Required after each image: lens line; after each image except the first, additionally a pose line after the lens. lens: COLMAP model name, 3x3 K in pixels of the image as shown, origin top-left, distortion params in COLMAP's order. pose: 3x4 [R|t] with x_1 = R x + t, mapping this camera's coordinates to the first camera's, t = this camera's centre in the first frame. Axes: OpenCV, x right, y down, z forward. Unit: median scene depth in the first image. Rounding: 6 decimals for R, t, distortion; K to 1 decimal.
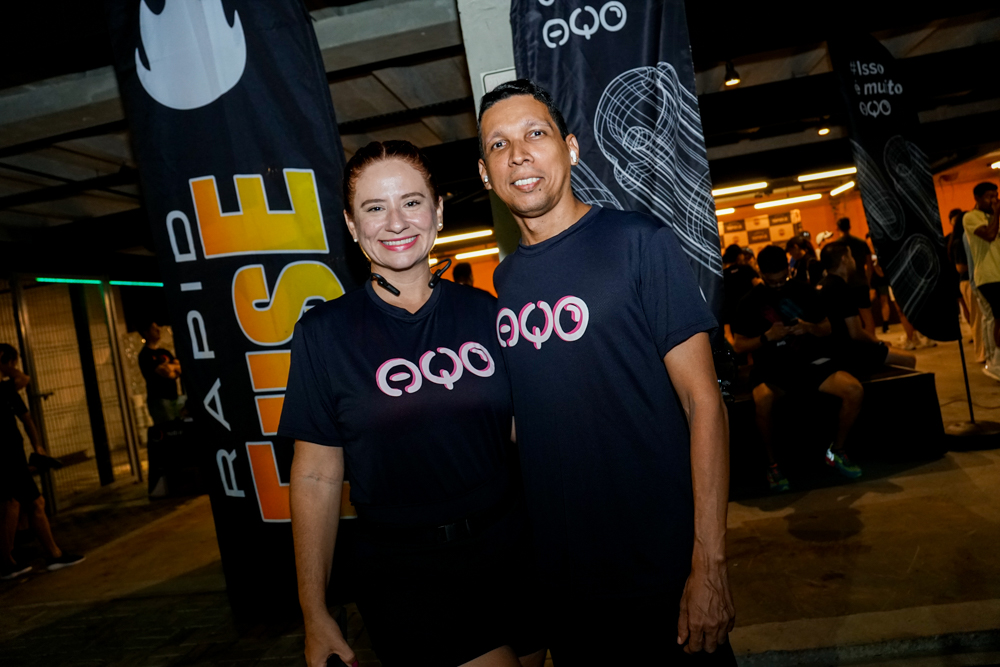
lens RADIAL K [[735.2, 0, 501.9], [0, 735.2, 318.5], [0, 0, 1]] dist [-0.154492, 0.131156]
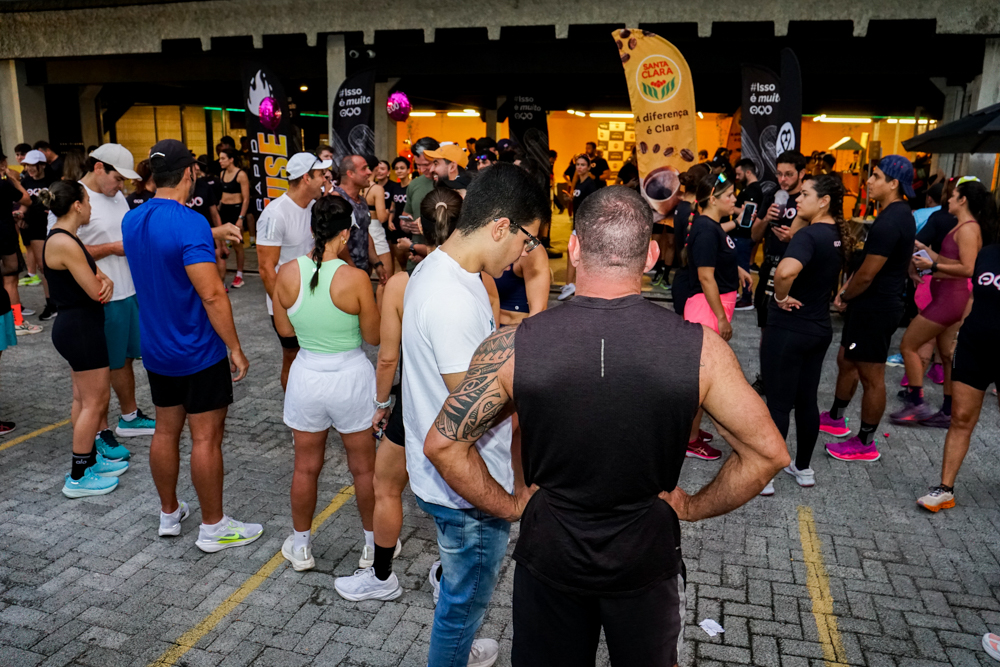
lens RADIAL K [[735.2, 0, 501.9], [0, 735.2, 318.5], [0, 0, 1]] dist [-0.154492, 0.131156]
pose [[0.976167, 0.206373, -0.067144, 1.428439], [-0.181770, 0.946520, 0.266570, -0.536751], [0.118566, -0.248012, 0.961474, -3.061359]]
